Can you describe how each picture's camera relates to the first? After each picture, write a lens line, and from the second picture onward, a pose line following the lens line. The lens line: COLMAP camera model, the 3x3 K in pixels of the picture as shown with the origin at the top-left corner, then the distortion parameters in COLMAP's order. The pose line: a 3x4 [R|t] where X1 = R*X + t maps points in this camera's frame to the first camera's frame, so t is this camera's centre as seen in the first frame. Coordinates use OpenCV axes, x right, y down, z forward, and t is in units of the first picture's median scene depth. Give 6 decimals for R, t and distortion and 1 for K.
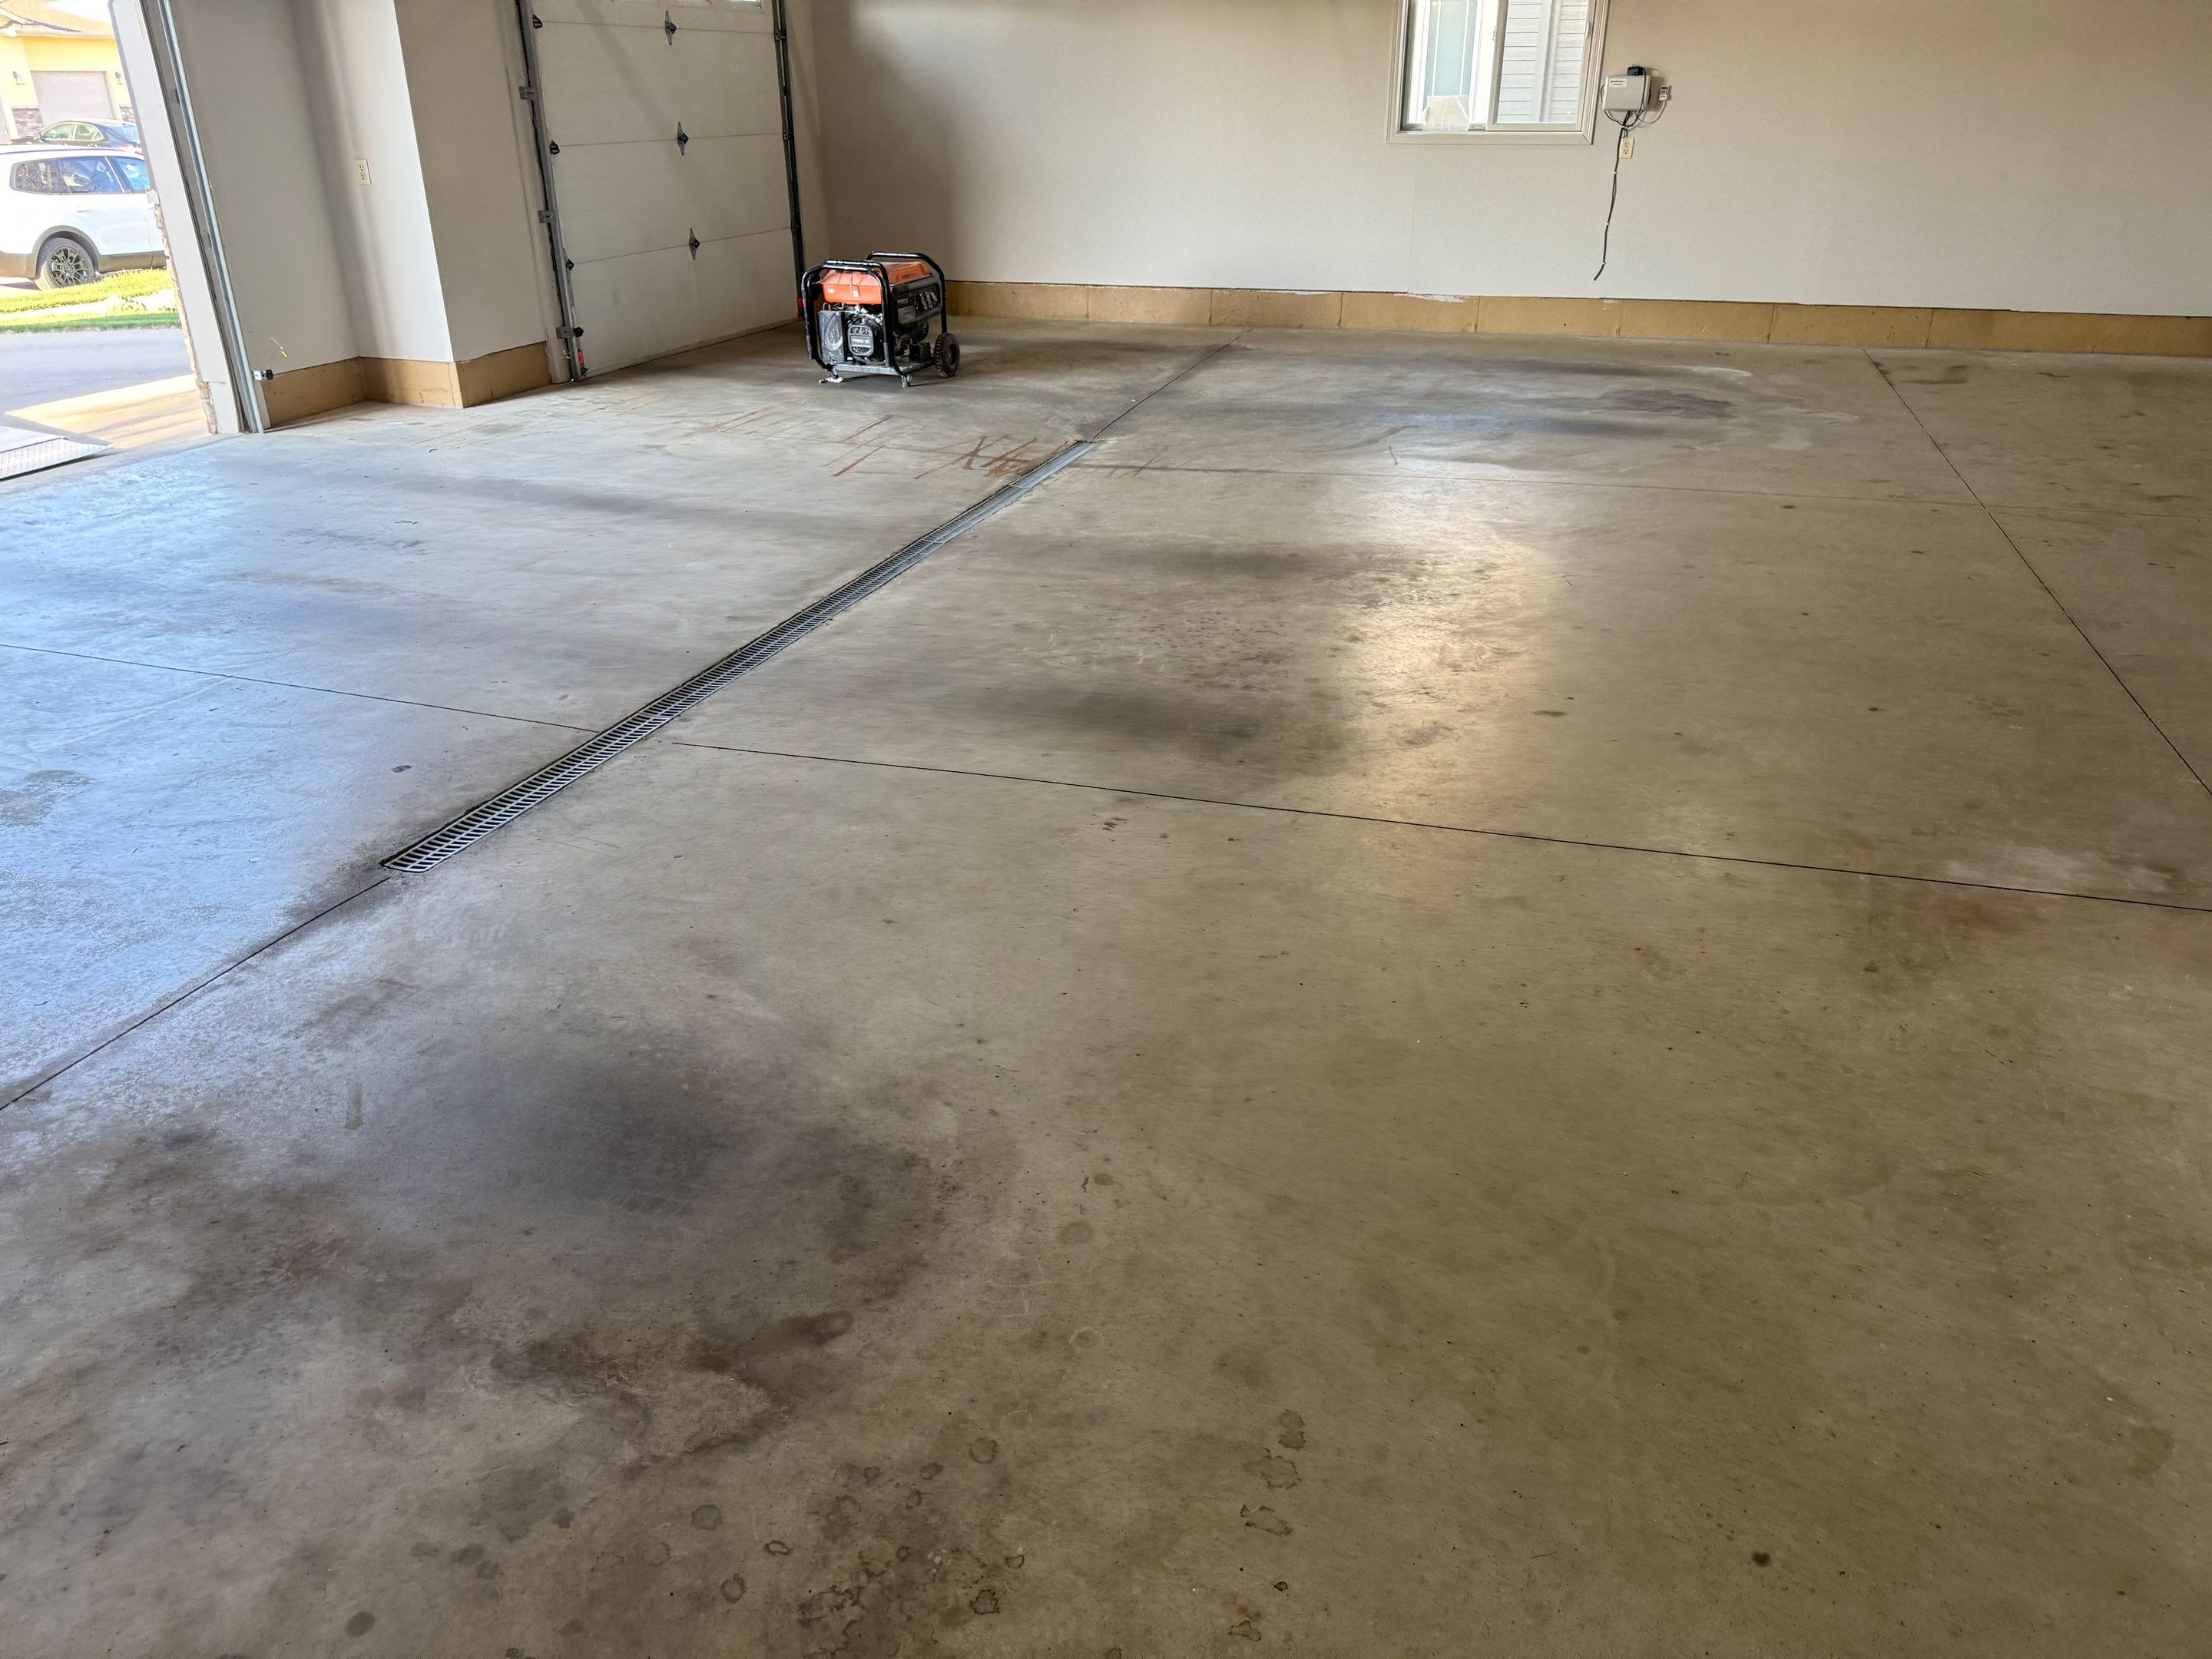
lens RADIAL K [[1600.9, 0, 1091.1], [0, 1600.9, 777.4], [0, 0, 1]] dist [0.035992, -0.009751]
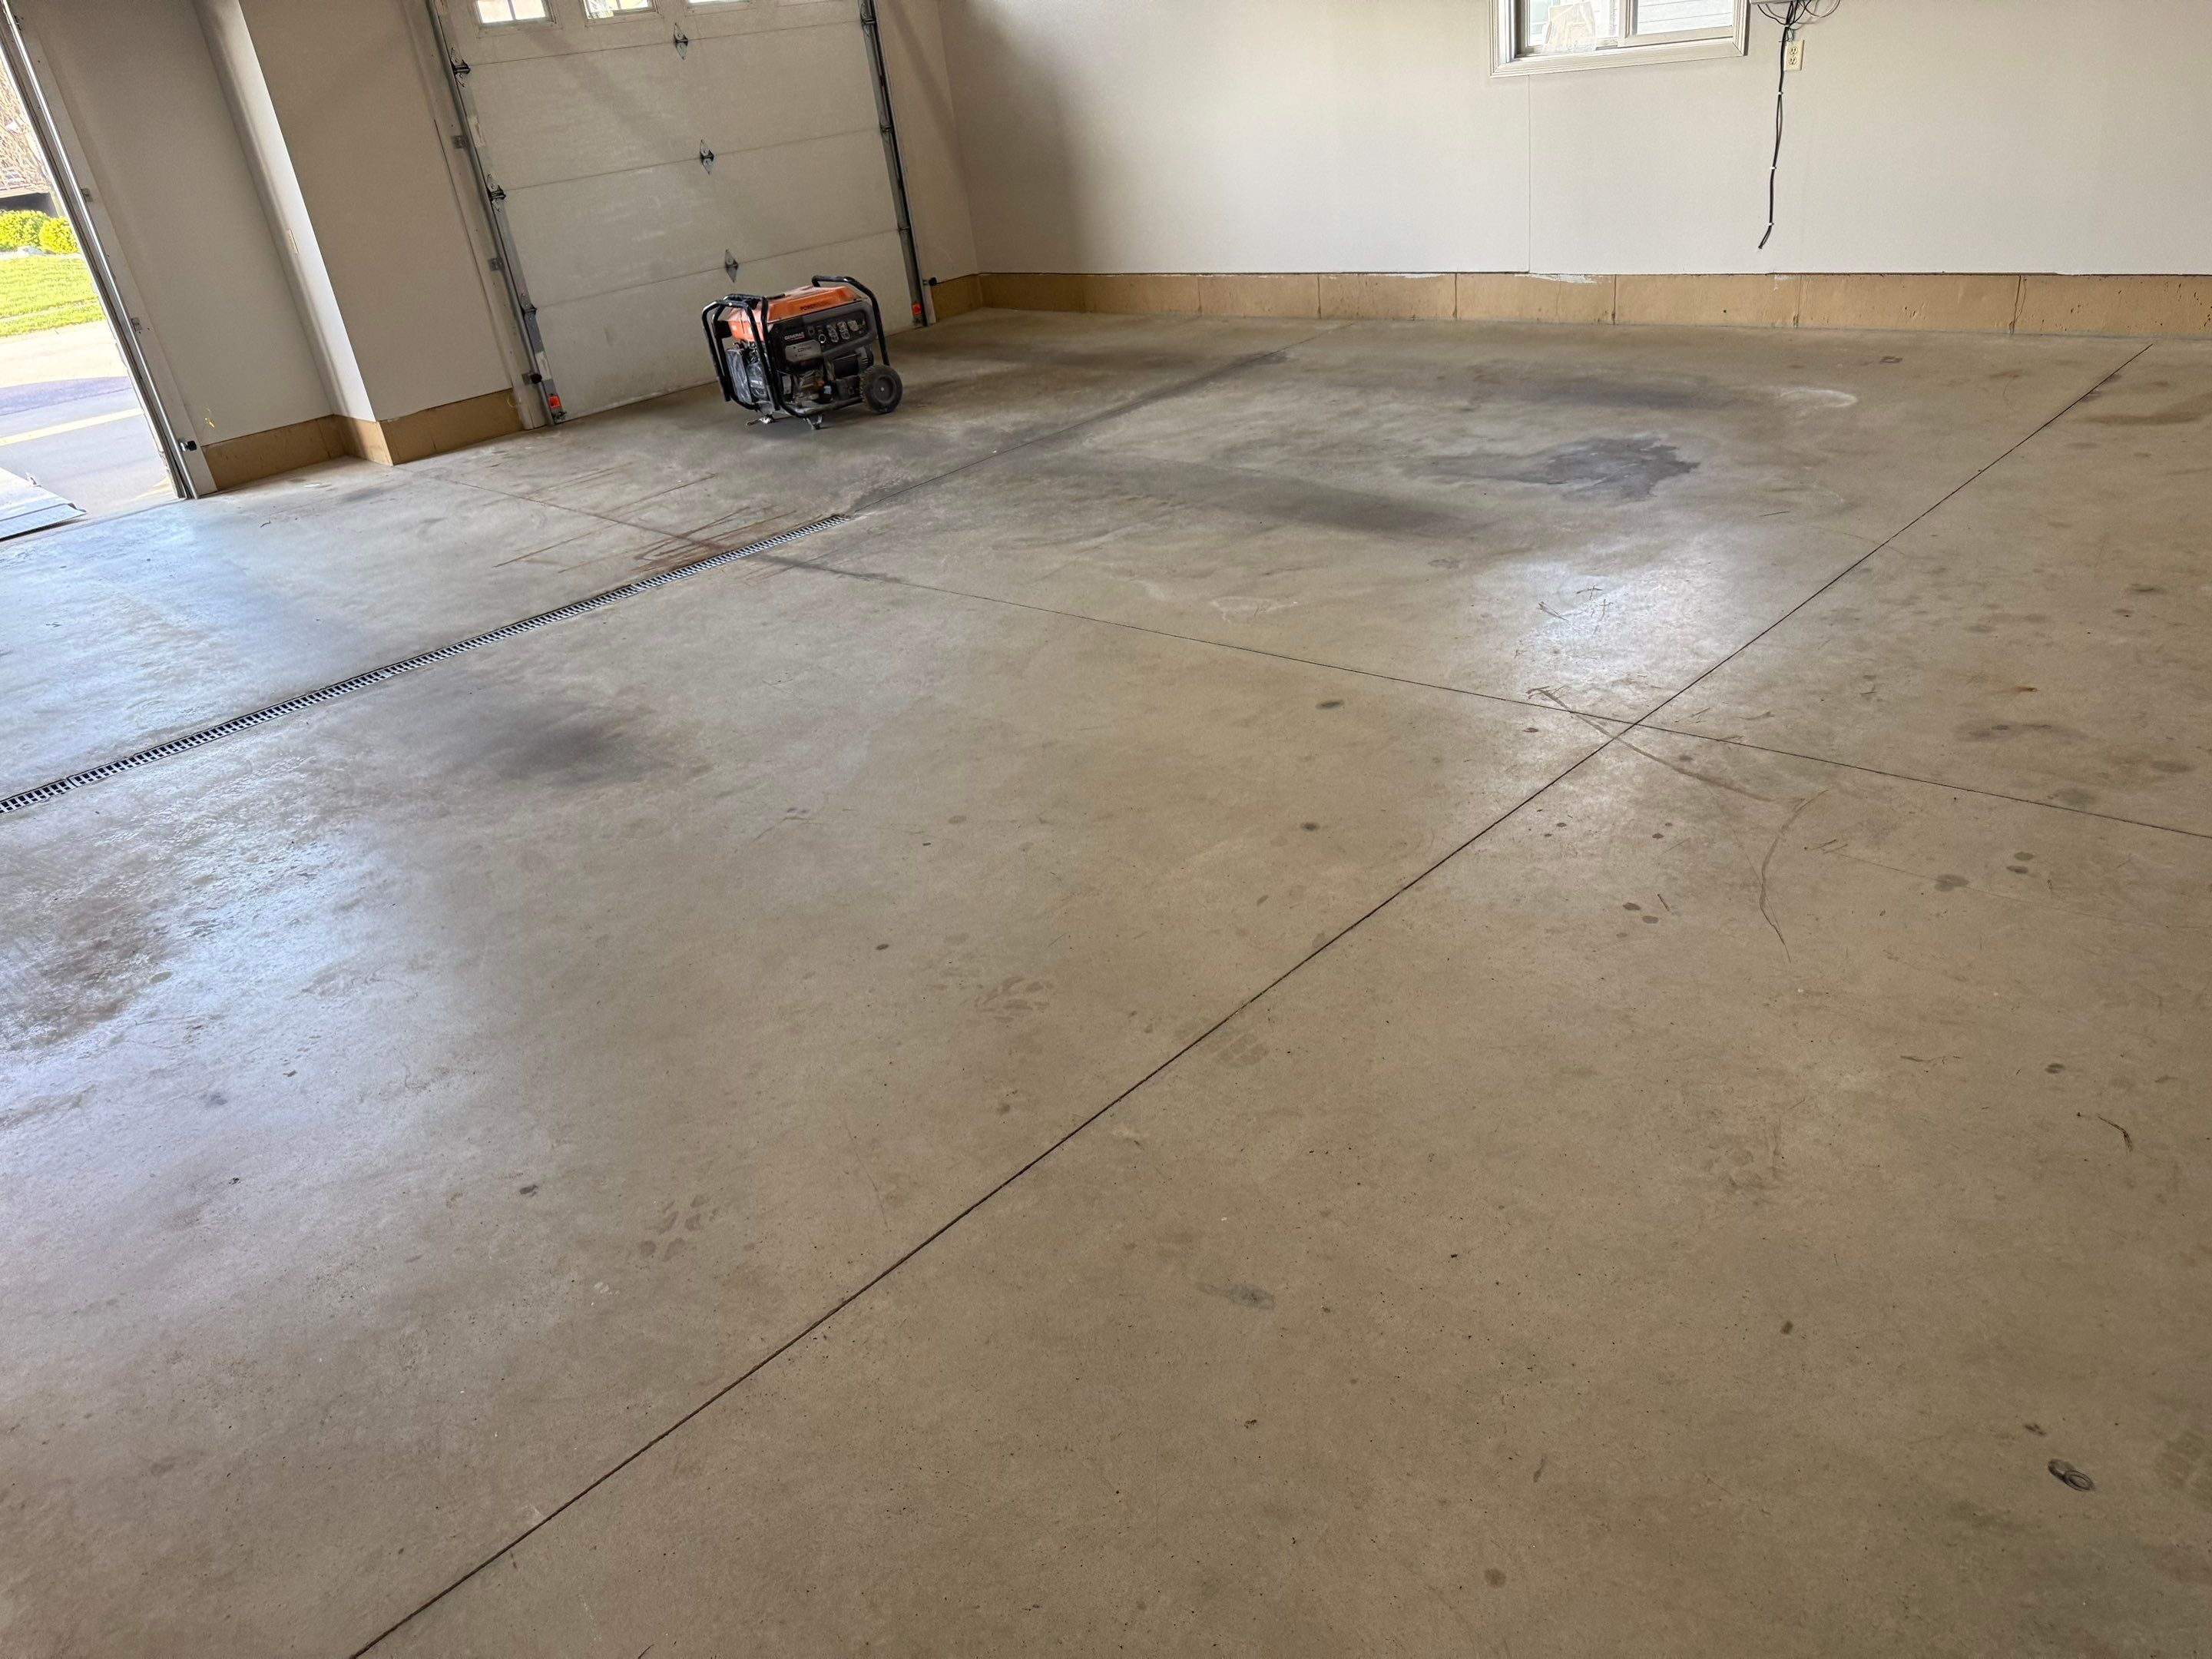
lens RADIAL K [[1541.4, 0, 1106.0], [0, 1541.4, 829.5], [0, 0, 1]] dist [0.064594, -0.084362]
pose [[0.891715, 0.107574, -0.439626, 0.632772], [-0.066482, 0.991939, 0.107875, -0.176694], [0.447687, -0.066966, 0.891679, 0.388405]]
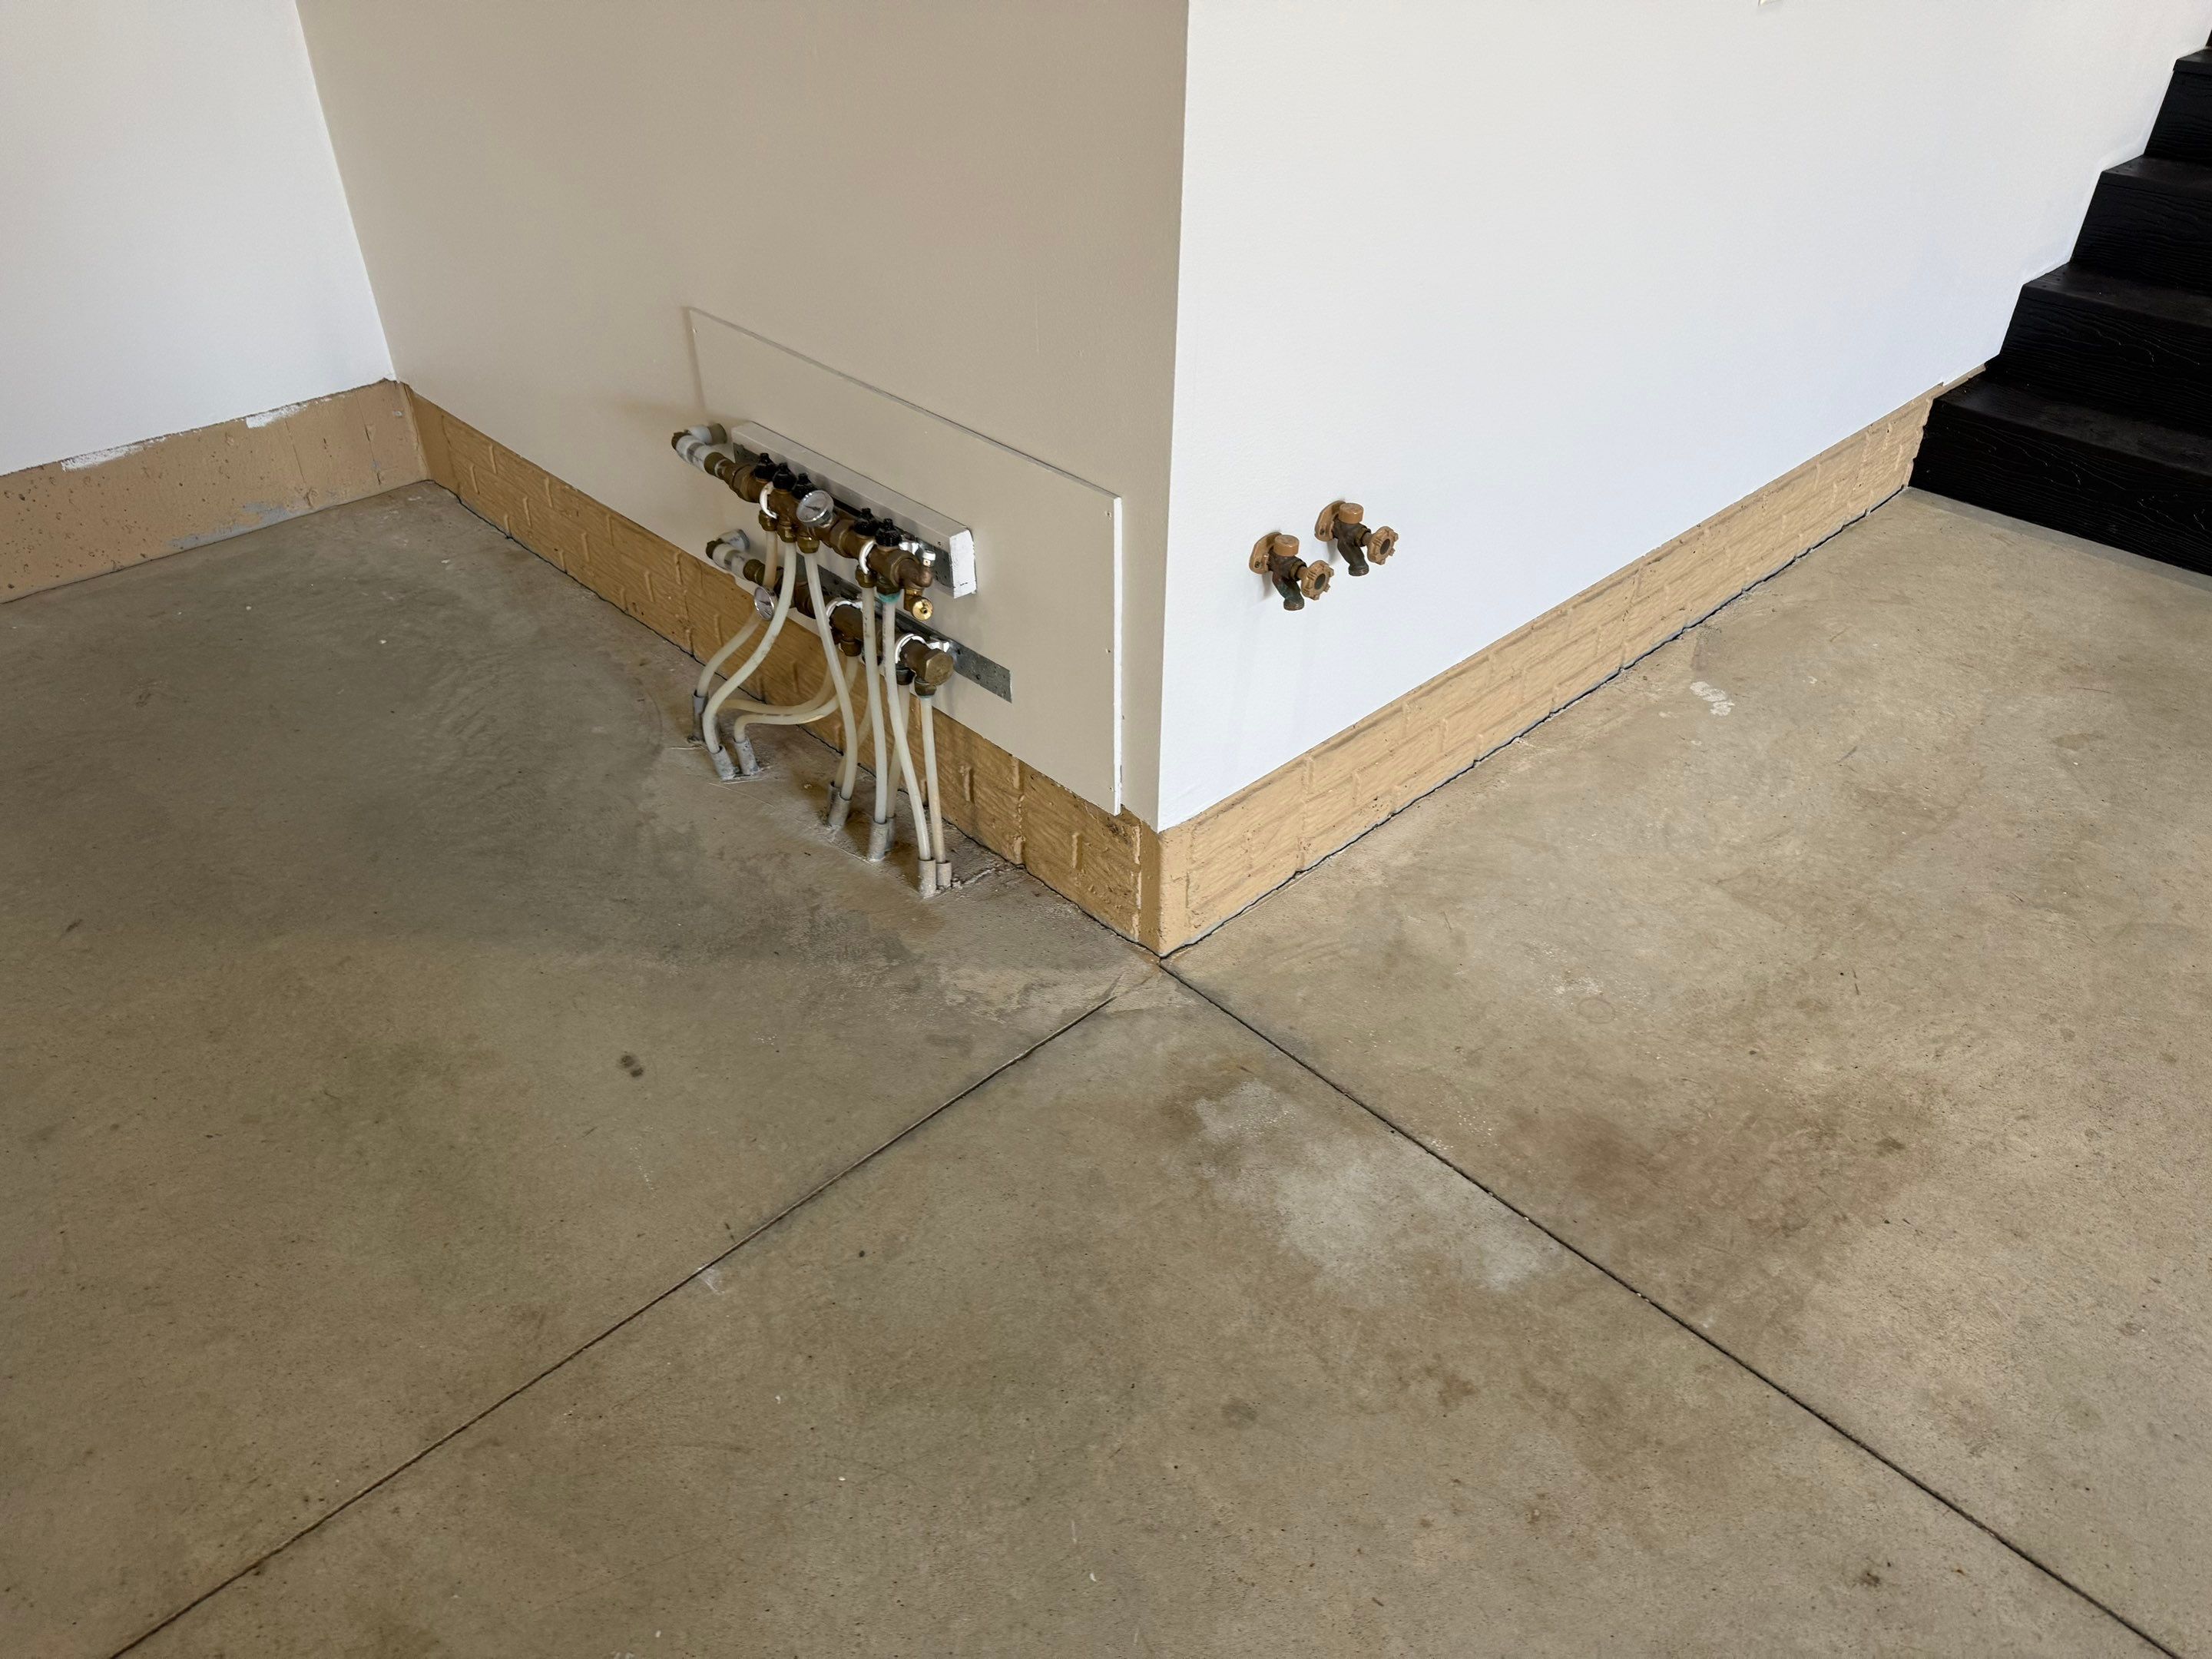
lens RADIAL K [[1541.4, 0, 1106.0], [0, 1541.4, 829.5], [0, 0, 1]] dist [0.064594, -0.084362]
pose [[-0.882747, -0.291141, 0.368775, 0.273444], [0.169573, 0.534566, 0.827940, -0.252074], [-0.438182, 0.793396, -0.422517, 0.626979]]
